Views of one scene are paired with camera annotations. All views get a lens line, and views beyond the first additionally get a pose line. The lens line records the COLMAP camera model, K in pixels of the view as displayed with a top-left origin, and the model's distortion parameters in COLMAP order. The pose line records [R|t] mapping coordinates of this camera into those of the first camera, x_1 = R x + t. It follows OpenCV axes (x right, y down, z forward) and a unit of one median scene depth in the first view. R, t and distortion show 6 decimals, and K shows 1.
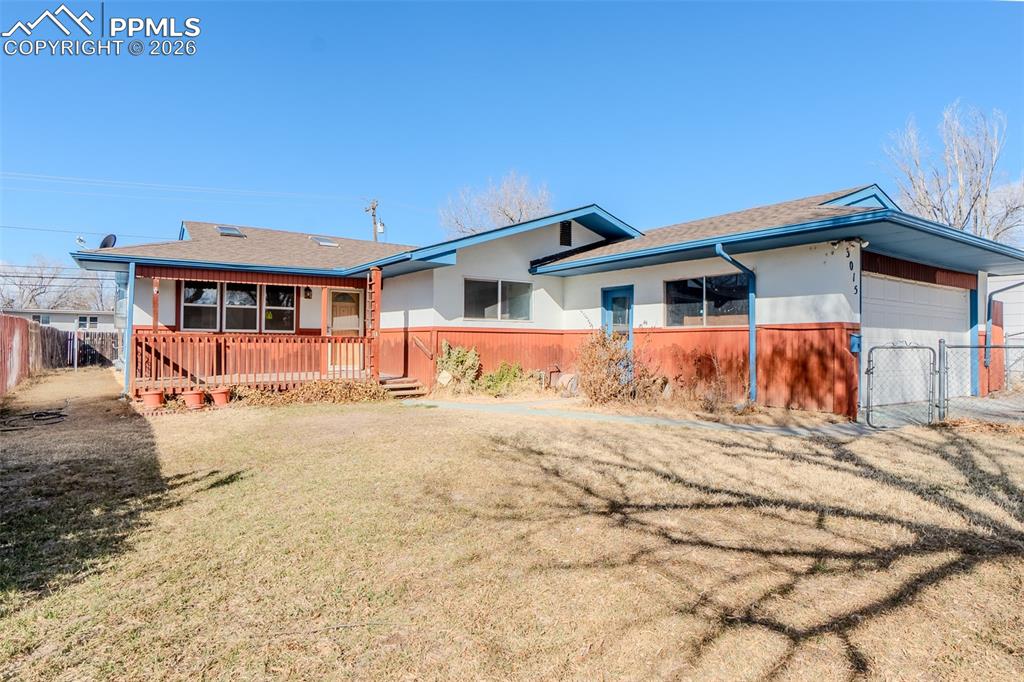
lens RADIAL K [[572.9, 0, 512.0], [0, 572.9, 341.0], [0, 0, 1]] dist [0.001509, 0.000127]
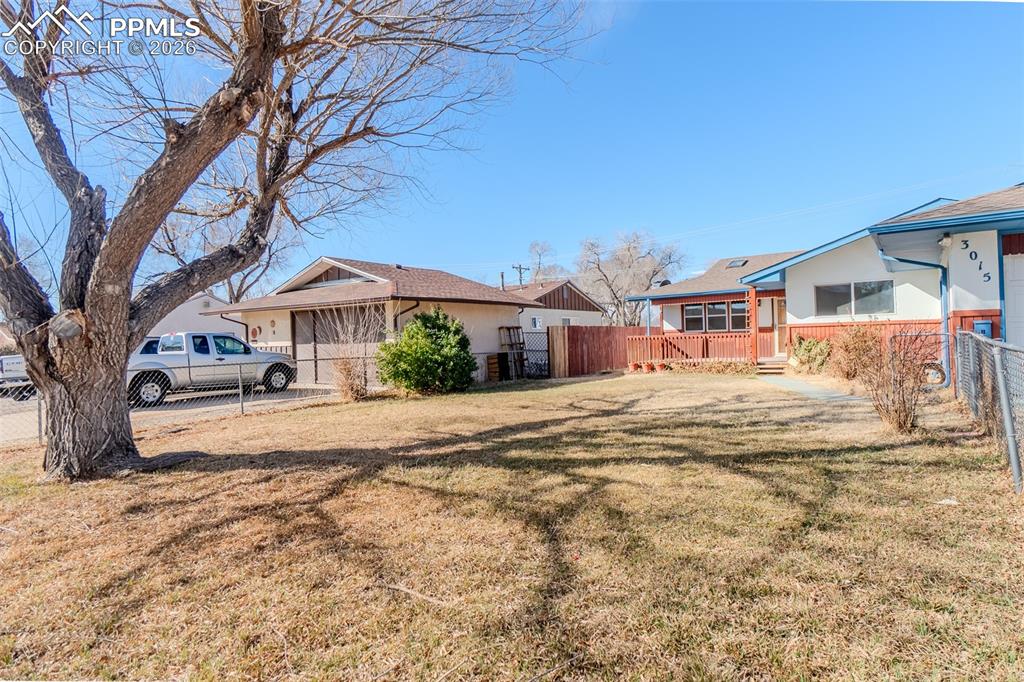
lens RADIAL K [[572.9, 0, 512.0], [0, 572.9, 341.0], [0, 0, 1]] dist [0.001509, 0.000127]
pose [[0.319708, -0.012882, -0.947428, 0.895093], [0.028564, 0.999584, -0.003952, 0.001390], [0.947085, -0.025799, 0.319943, -0.069643]]
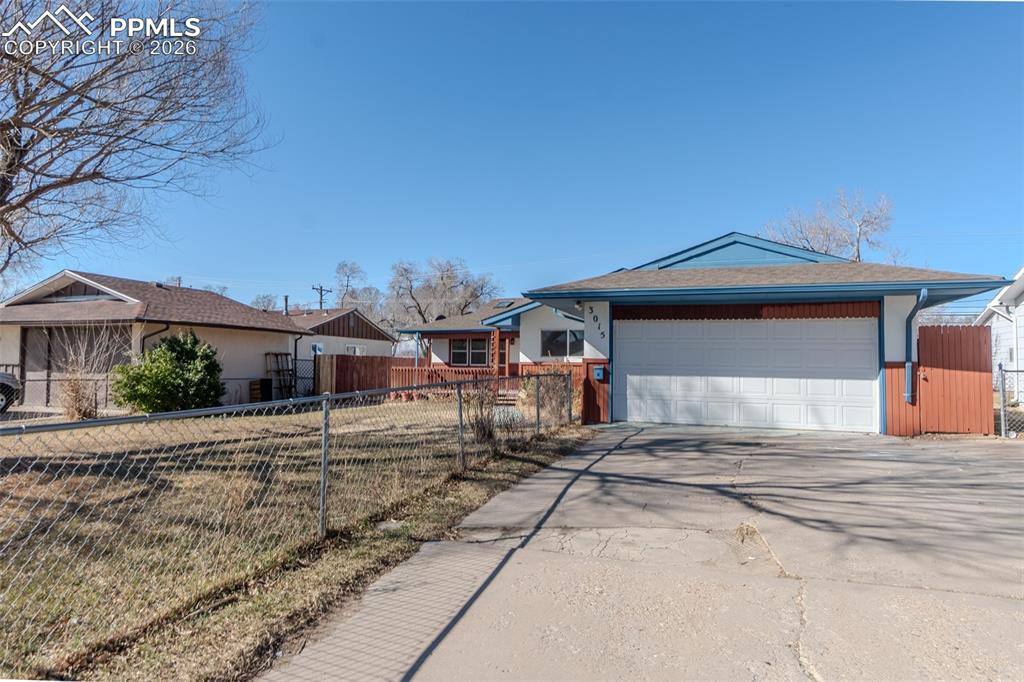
lens RADIAL K [[622.1, 0, 512.0], [0, 622.1, 341.0], [0, 0, 1]] dist [-0.001769, 0.000588]
pose [[0.569415, -0.034100, -0.821343, 1.197065], [-0.006822, 0.998909, -0.046202, -0.003526], [0.822022, 0.031911, 0.568561, -0.012131]]
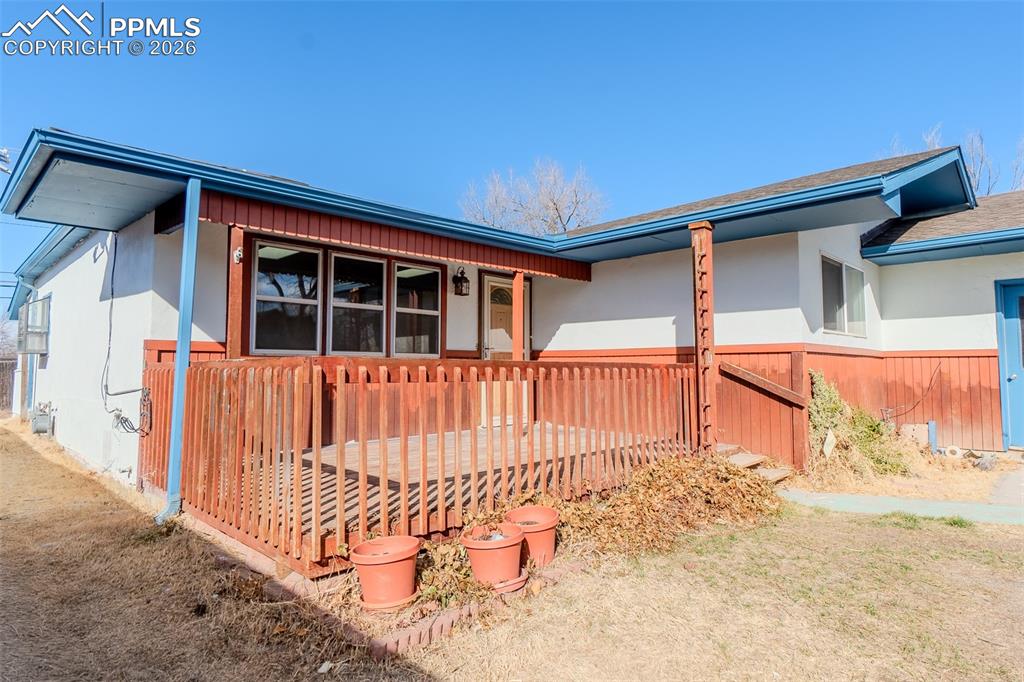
lens RADIAL K [[572.9, 0, 512.0], [0, 572.9, 341.0], [0, 0, 1]] dist [0.001509, 0.000127]
pose [[0.986680, 0.000804, 0.162674, -0.429253], [0.006253, 0.999061, -0.042868, -0.007129], [-0.162556, 0.043315, 0.985748, 0.490327]]
